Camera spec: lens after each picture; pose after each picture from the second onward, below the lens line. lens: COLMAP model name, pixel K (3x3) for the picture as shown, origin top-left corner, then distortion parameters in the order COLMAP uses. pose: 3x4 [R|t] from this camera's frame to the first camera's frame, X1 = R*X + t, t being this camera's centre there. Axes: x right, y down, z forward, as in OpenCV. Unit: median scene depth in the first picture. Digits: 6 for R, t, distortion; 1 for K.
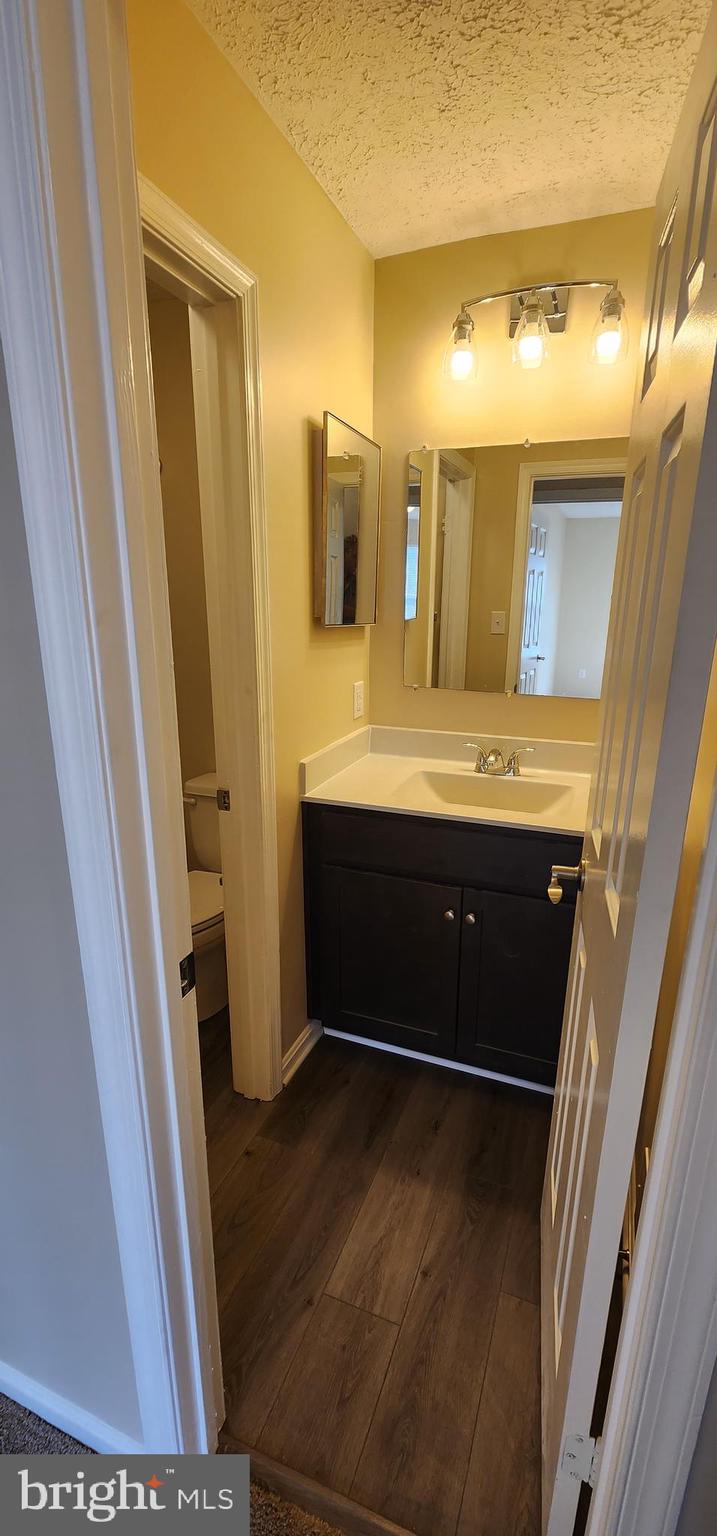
lens RADIAL K [[631.9, 0, 373.3], [0, 631.9, 769.9], [0, 0, 1]] dist [-0.002688, -0.001257]
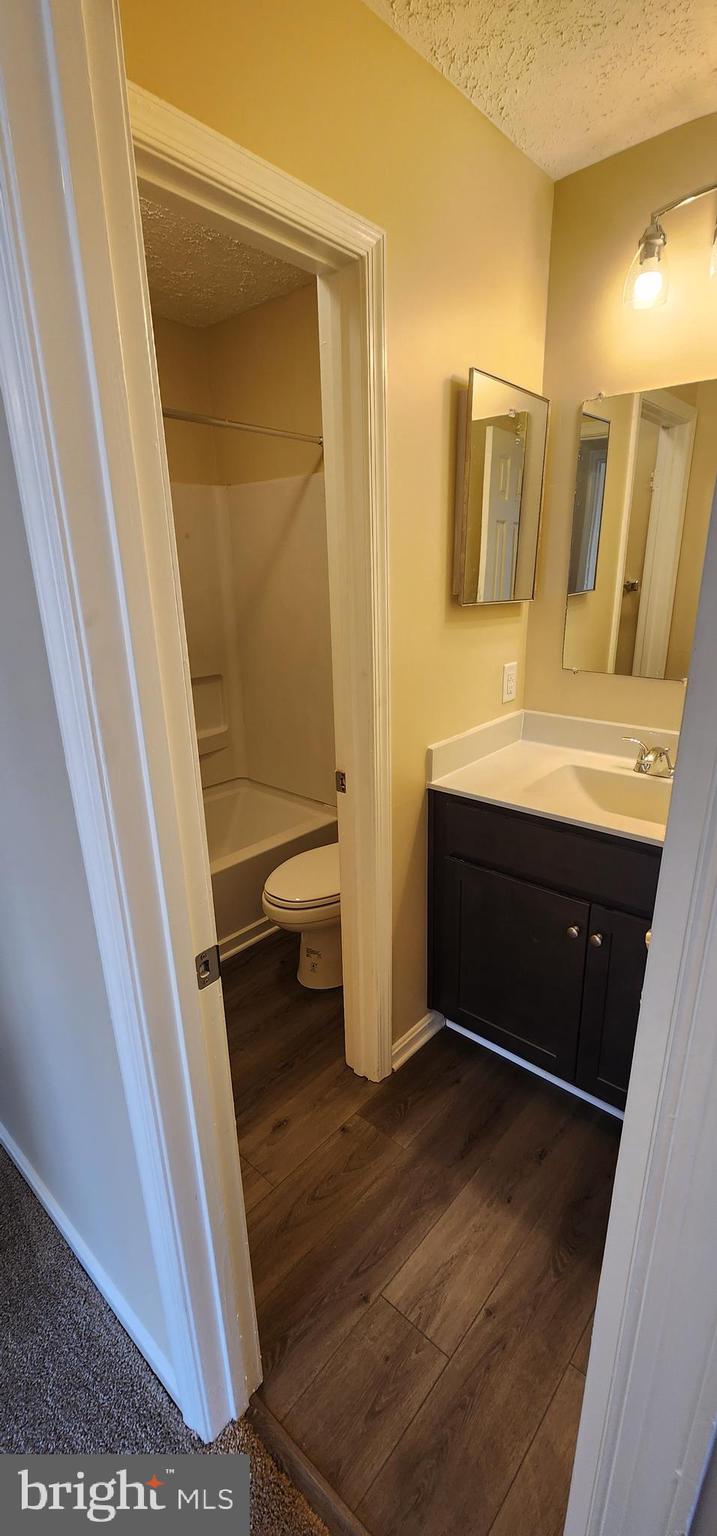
lens RADIAL K [[631.9, 0, 367.7], [0, 631.9, 764.8], [0, 0, 1]] dist [-0.002688, -0.001257]
pose [[0.939881, 0.078566, -0.332343, 0.131290], [-0.064350, 0.996488, 0.053585, -0.035398], [0.335386, -0.028977, 0.941635, 0.073786]]
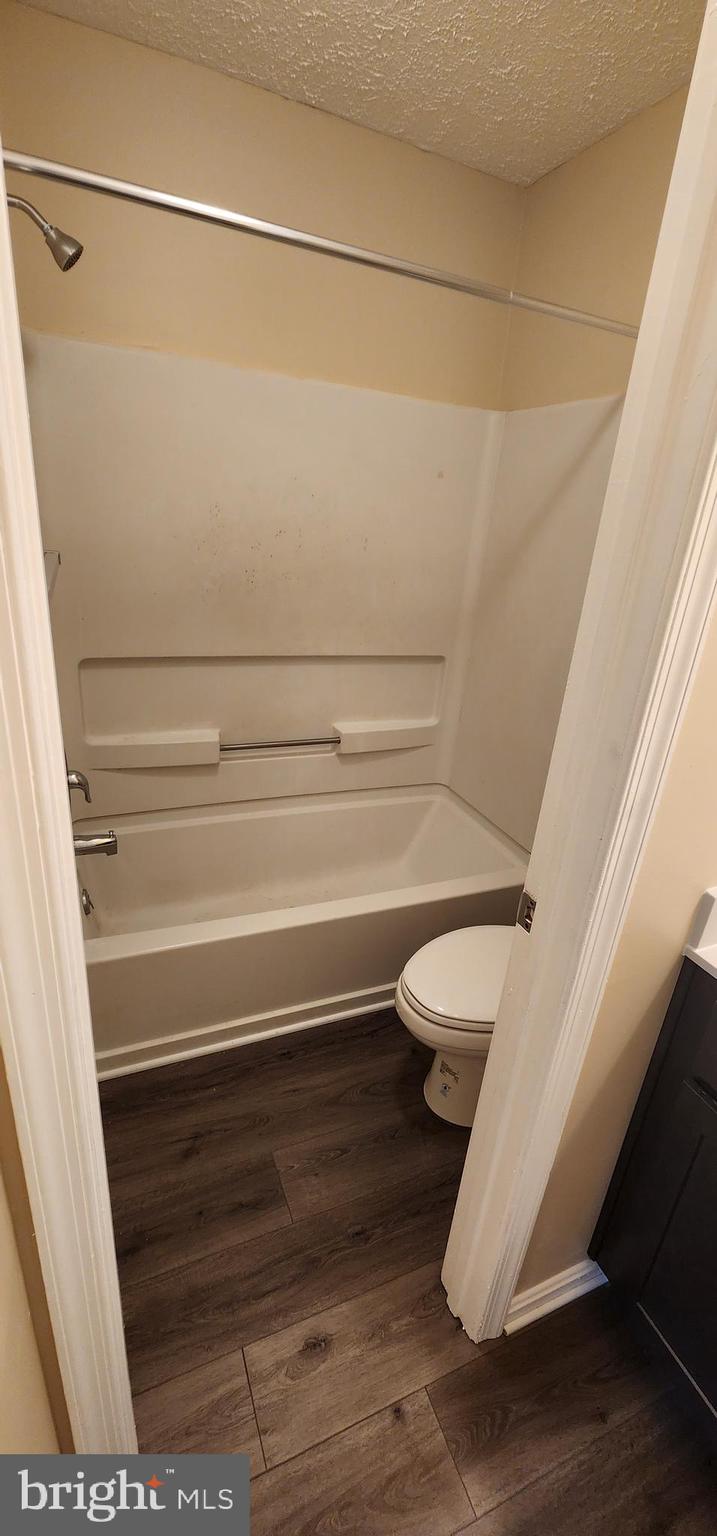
lens RADIAL K [[631.9, 0, 368.6], [0, 631.9, 764.7], [0, 0, 1]] dist [-0.002688, -0.001257]
pose [[0.704771, 0.314076, -0.636124, -0.014986], [-0.265869, 0.948245, 0.173621, -0.138663], [0.657732, 0.046763, 0.751799, 0.463906]]
